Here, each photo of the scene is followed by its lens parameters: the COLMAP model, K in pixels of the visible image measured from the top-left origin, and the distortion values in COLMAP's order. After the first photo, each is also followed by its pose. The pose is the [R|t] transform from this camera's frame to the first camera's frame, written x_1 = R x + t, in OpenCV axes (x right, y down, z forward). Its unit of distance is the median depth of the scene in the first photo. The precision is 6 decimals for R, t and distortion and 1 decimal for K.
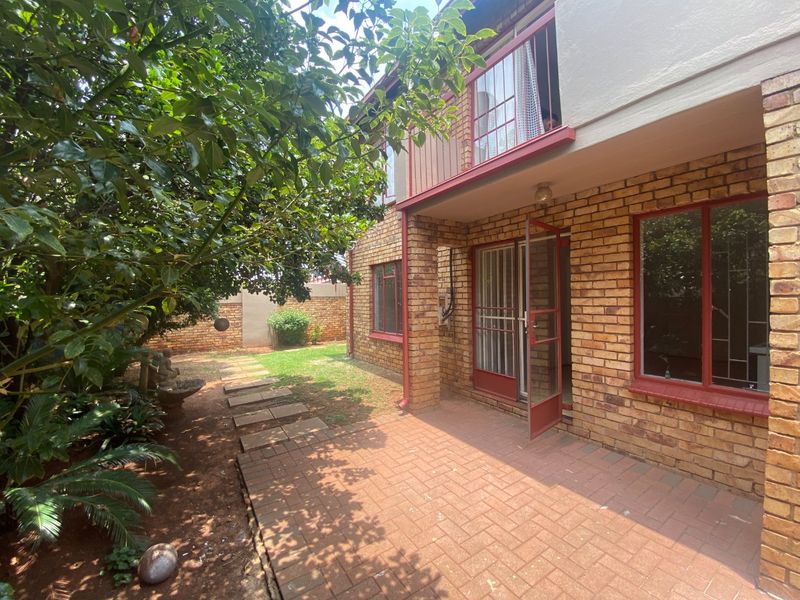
lens RADIAL K [[327.6, 0, 402.1], [0, 327.6, 300.8], [0, 0, 1]] dist [0.042958, -0.031969]
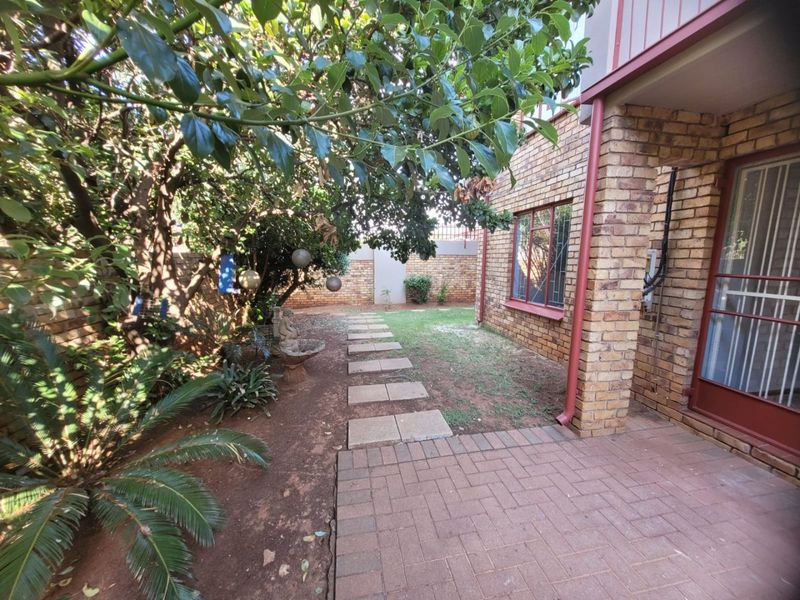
lens RADIAL K [[327.6, 0, 402.1], [0, 327.6, 300.8], [0, 0, 1]] dist [0.042958, -0.031969]
pose [[0.927224, 0.066665, -0.368526, -0.062950], [-0.020229, 0.991508, 0.128463, 0.001597], [0.373960, -0.111660, 0.920699, 0.268778]]
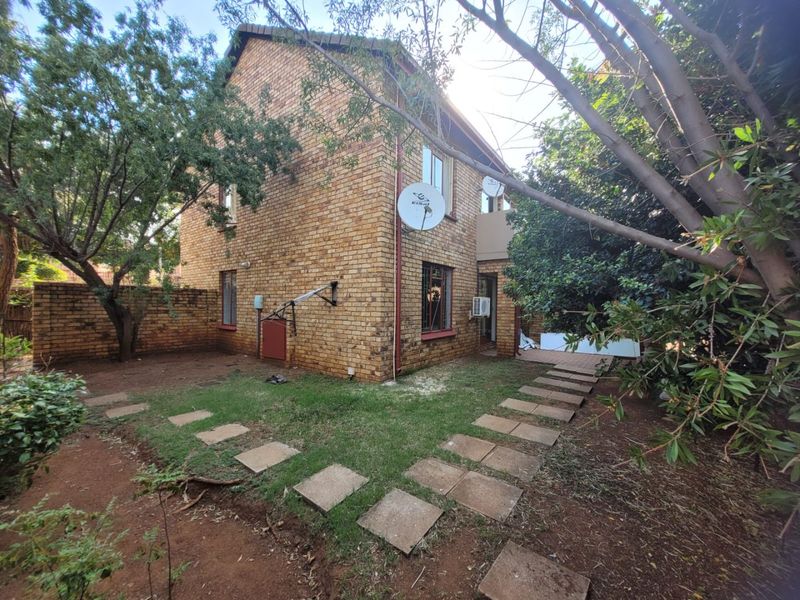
lens RADIAL K [[327.6, 0, 402.1], [0, 327.6, 300.8], [0, 0, 1]] dist [0.042958, -0.031969]
pose [[-0.373517, 0.016787, 0.927471, -1.449787], [0.003368, 0.999854, -0.016741, 0.027317], [-0.927617, -0.003130, -0.373519, 2.203725]]
